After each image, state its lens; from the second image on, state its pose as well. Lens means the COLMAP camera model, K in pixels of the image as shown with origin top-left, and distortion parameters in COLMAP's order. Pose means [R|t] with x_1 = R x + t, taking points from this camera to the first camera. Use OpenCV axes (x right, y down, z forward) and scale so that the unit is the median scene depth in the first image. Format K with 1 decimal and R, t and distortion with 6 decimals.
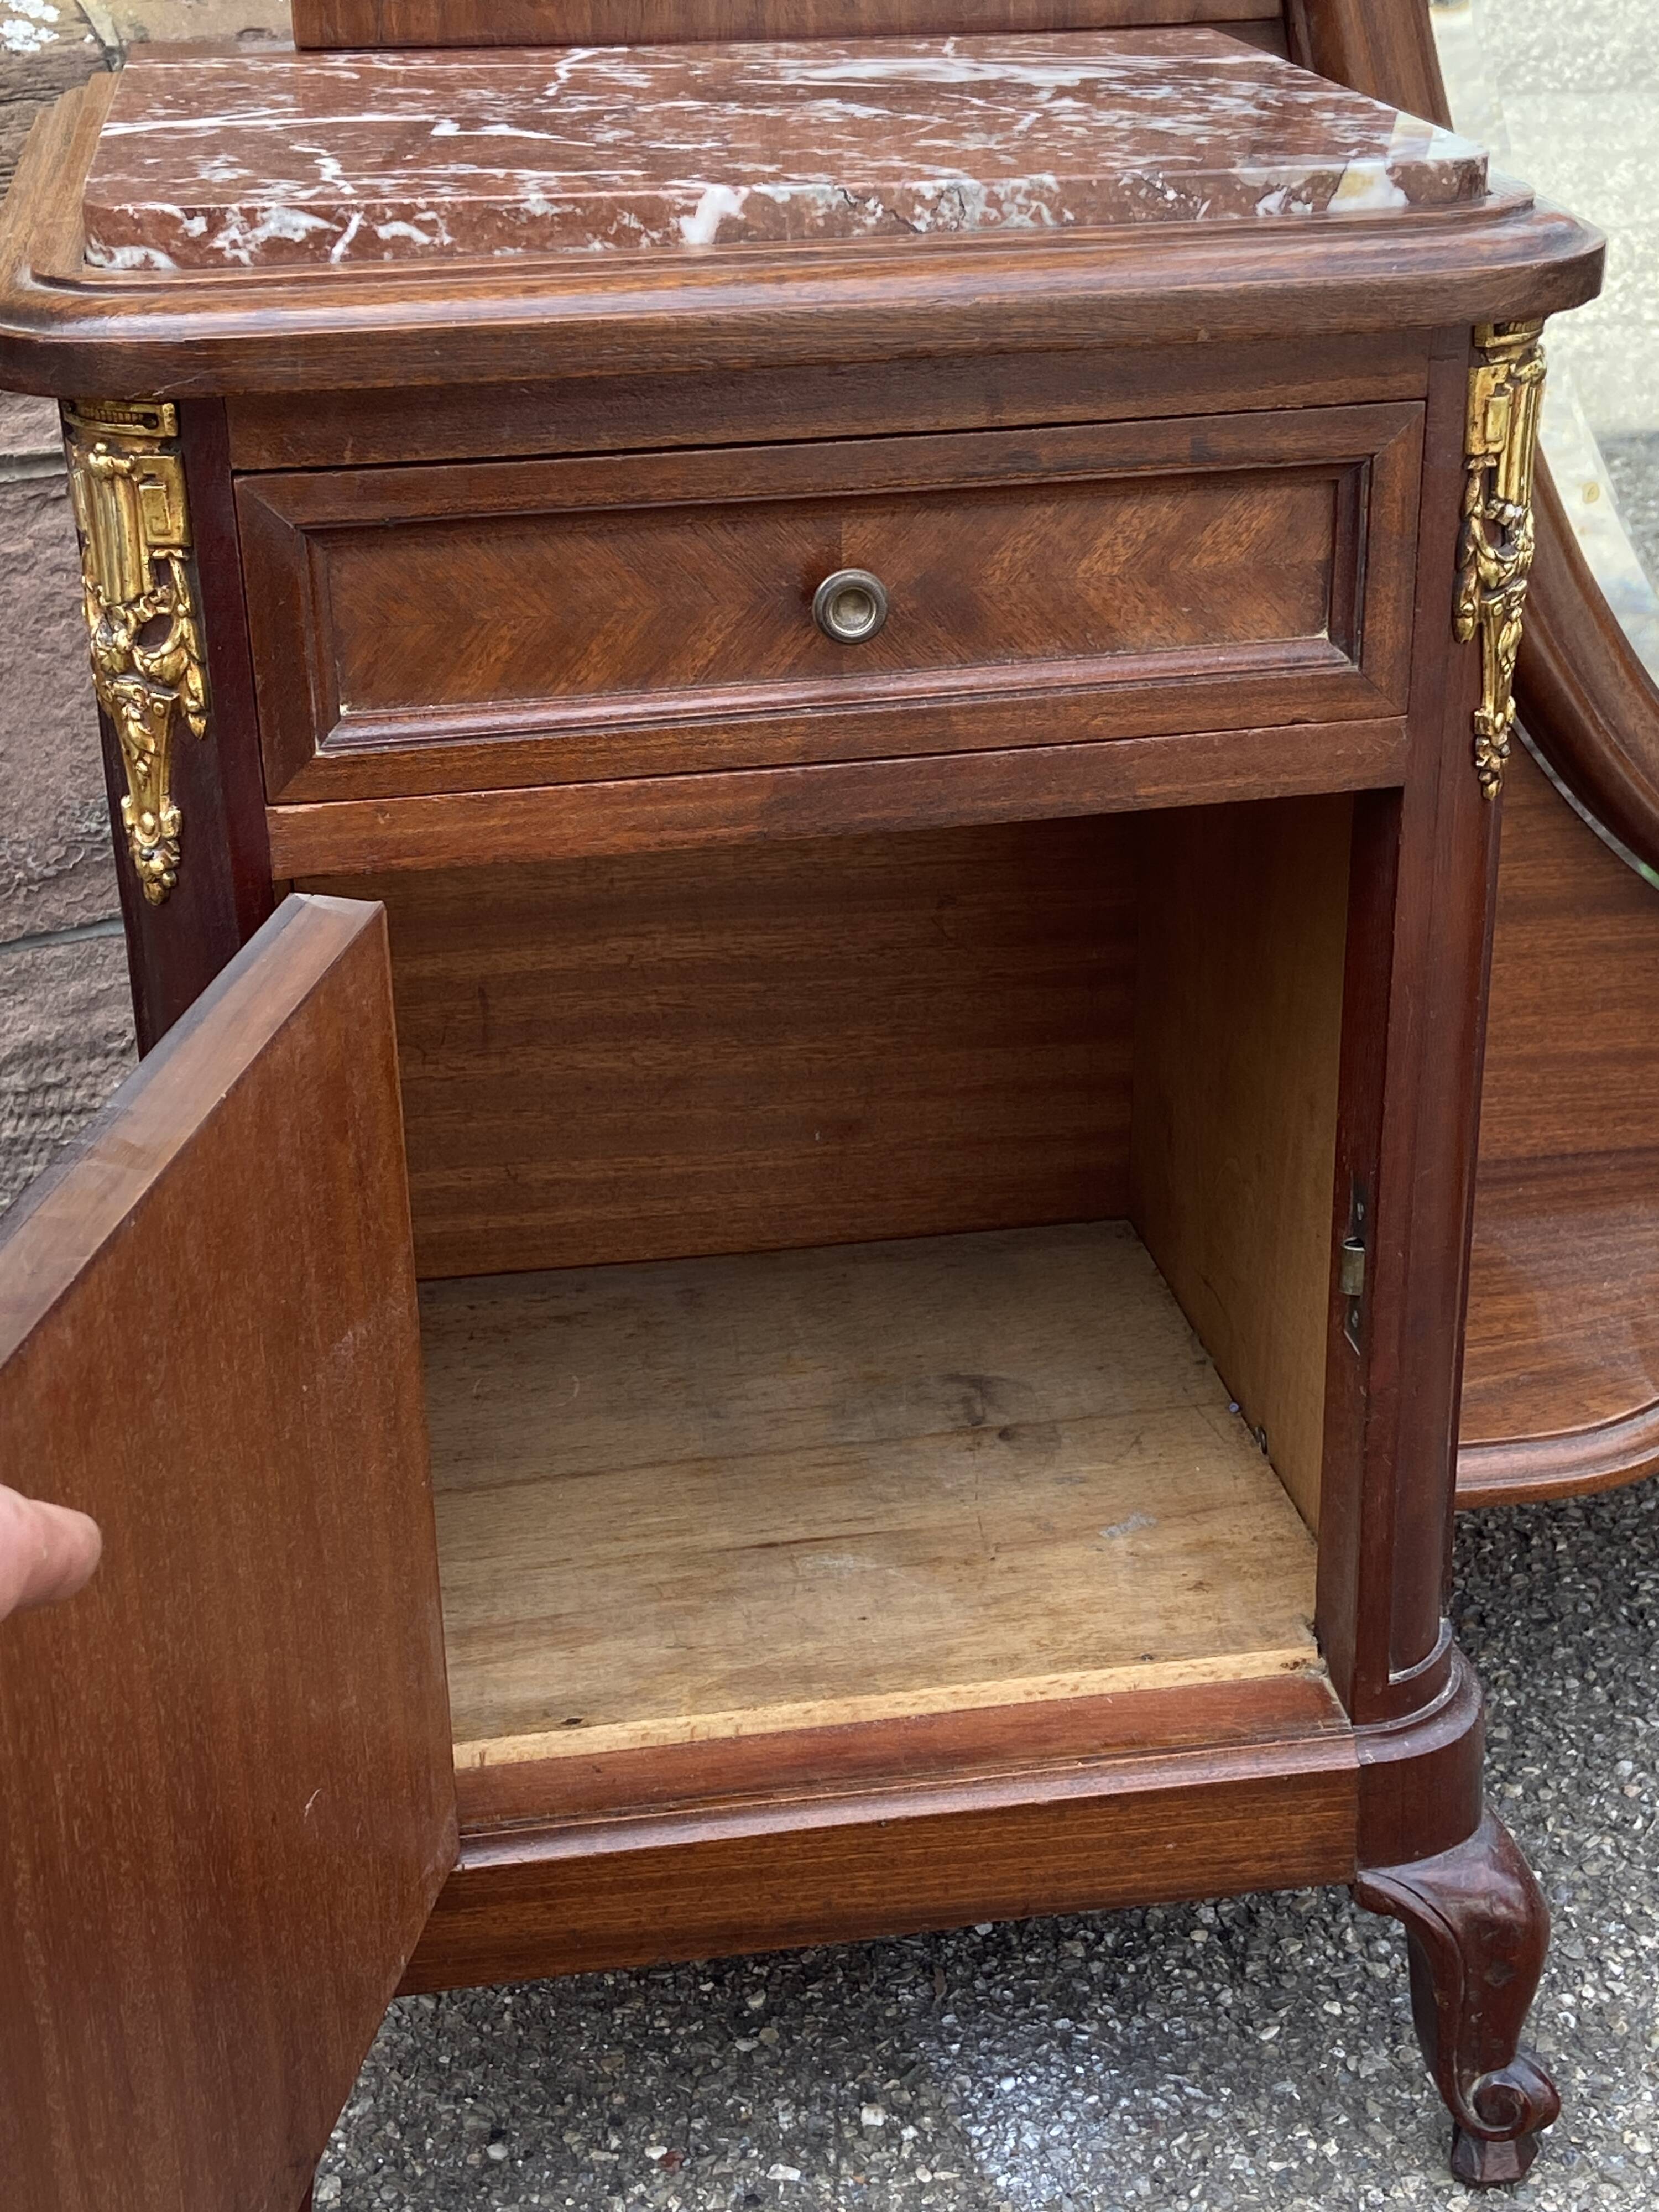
lens RADIAL K [[3327.6, 0, 816.6], [0, 3327.6, 1123.6], [0, 0, 1]] dist [0.090886, 0.000000]
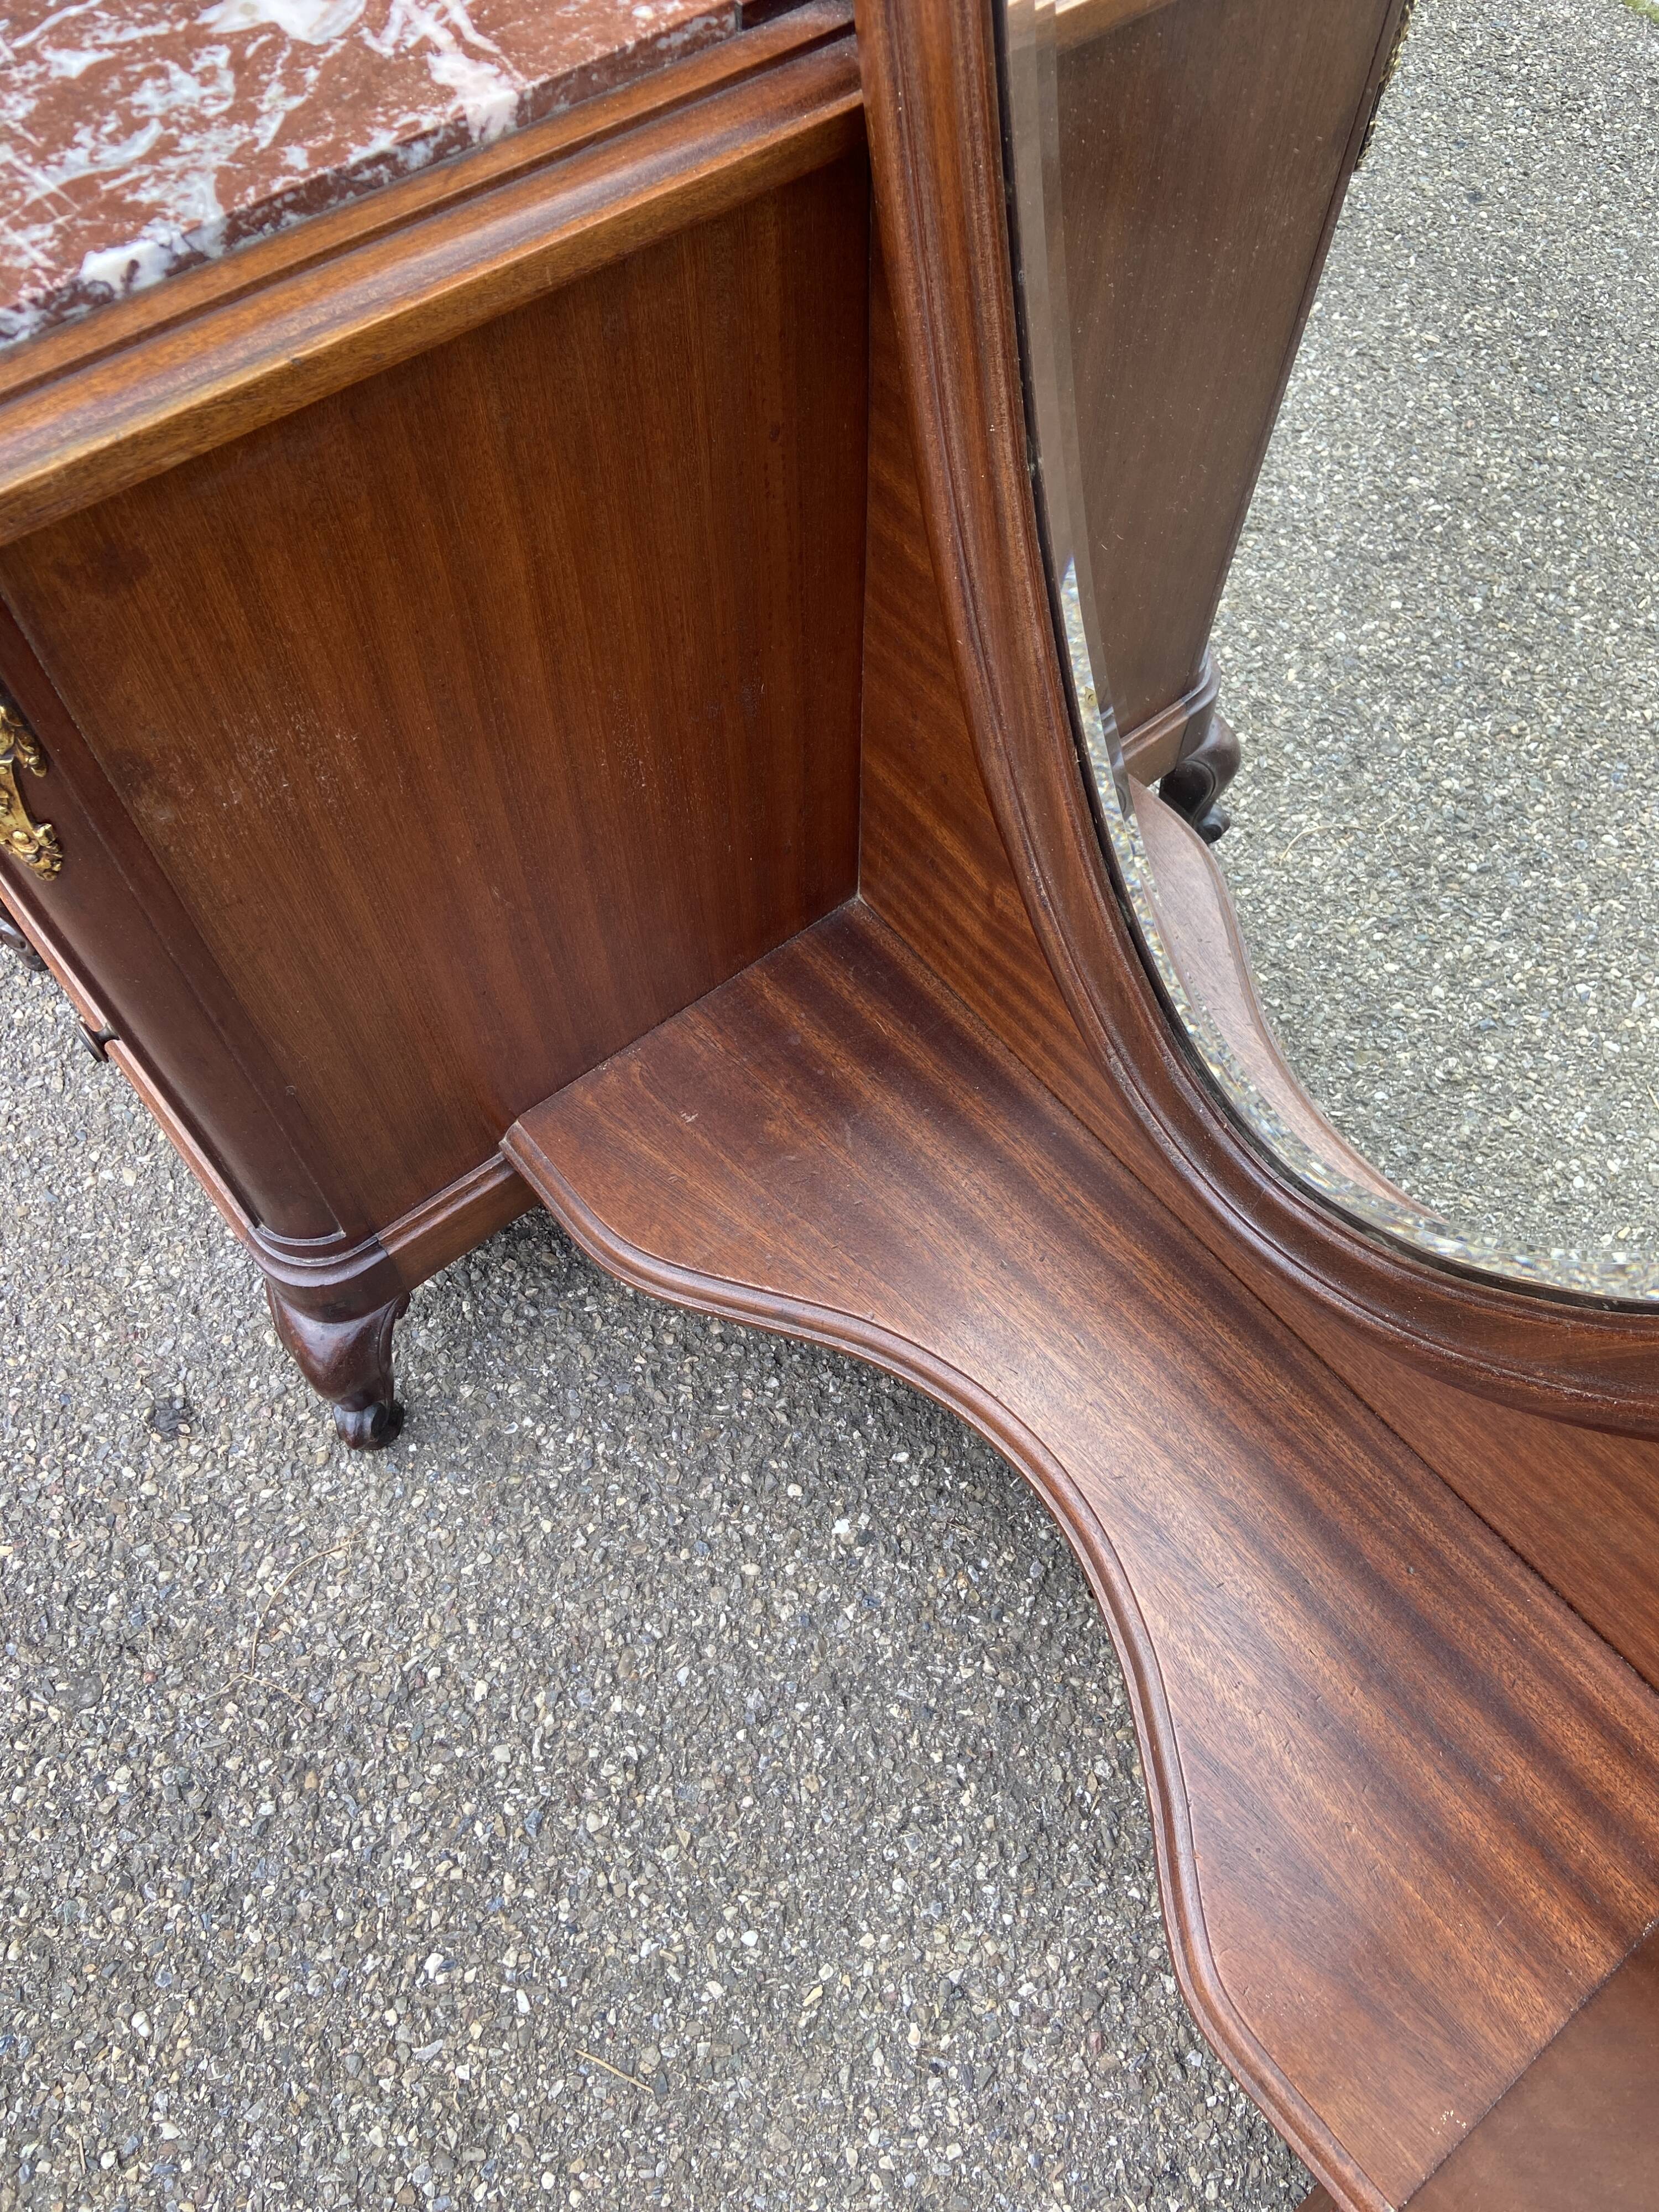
lens RADIAL K [[1677.5, 0, 851.5], [0, 1677.5, 1108.3], [0, 0, 1]] dist [0.112097, -0.134380]
pose [[0.494530, 0.771601, -0.400091, 0.679226], [-0.377005, 0.605189, 0.701152, -0.607046], [0.783139, -0.195904, 0.590181, 0.905912]]
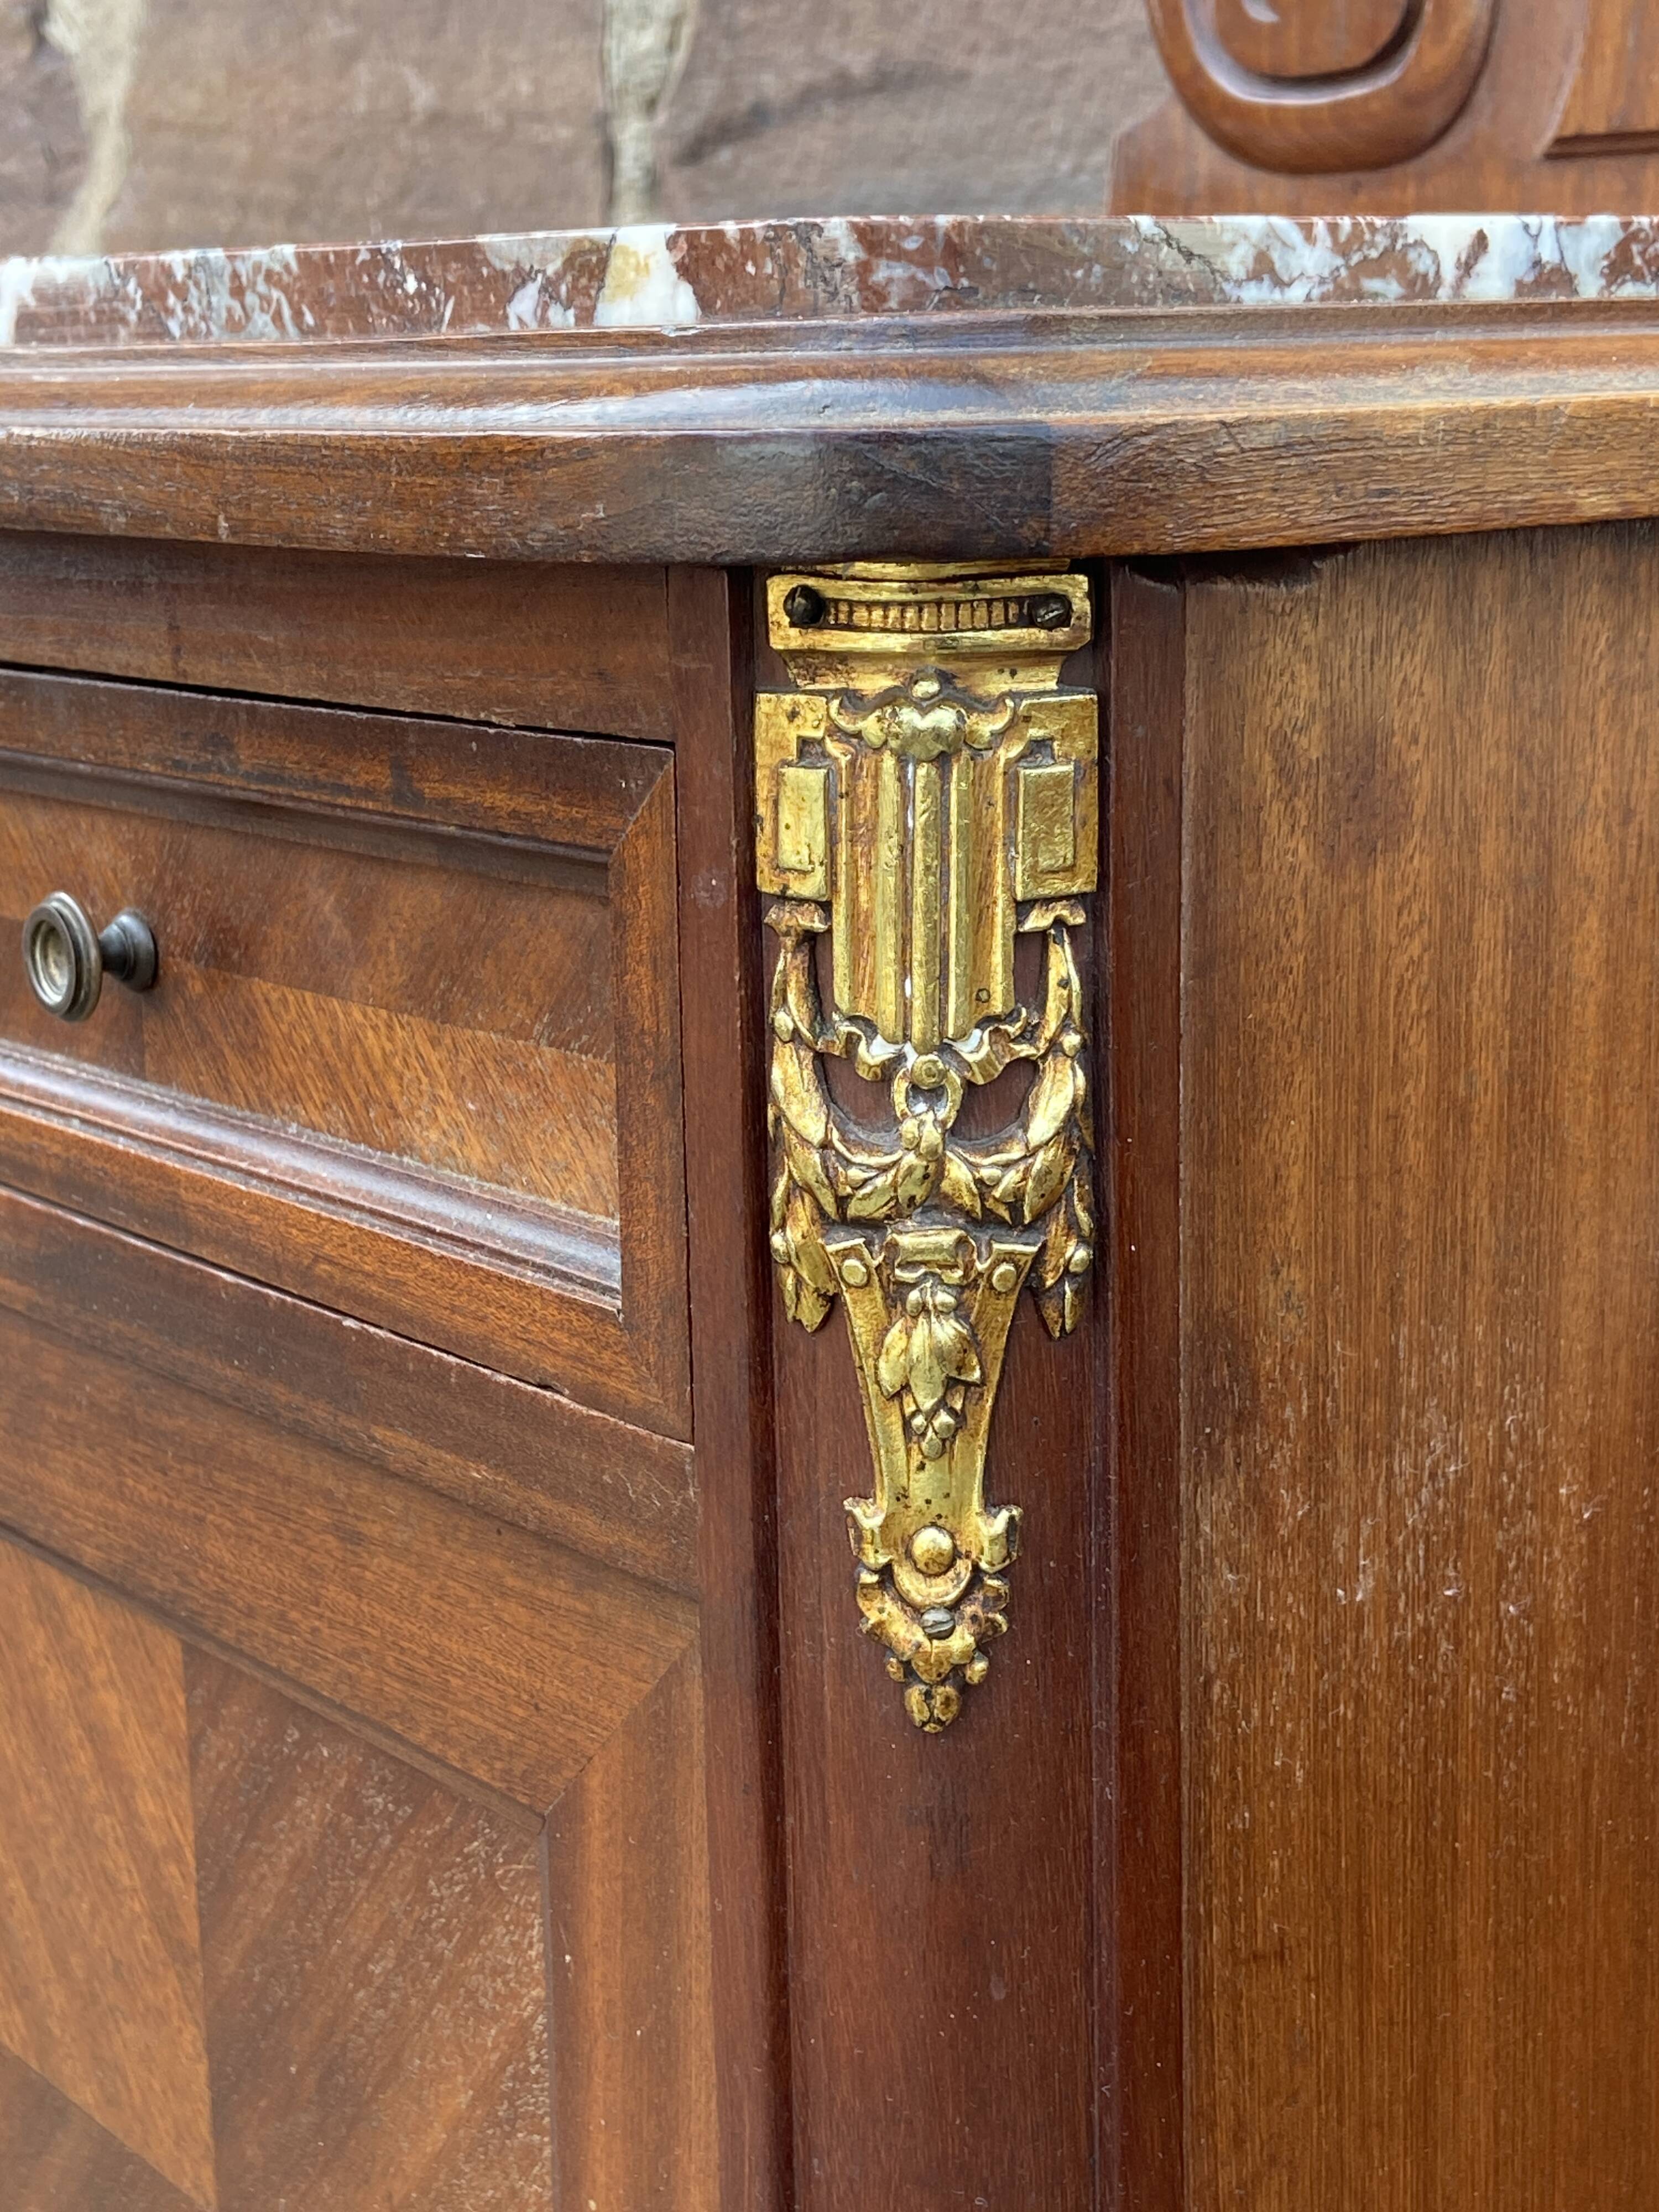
lens RADIAL K [[3327.6, 0, 772.9], [0, 3327.6, 1108.9], [0, 0, 1]] dist [0.090886, 0.000000]
pose [[0.490215, 0.202224, -0.847817, 0.568289], [-0.348052, 0.937210, 0.022300, -0.184196], [0.799093, 0.284152, 0.529819, 0.784874]]
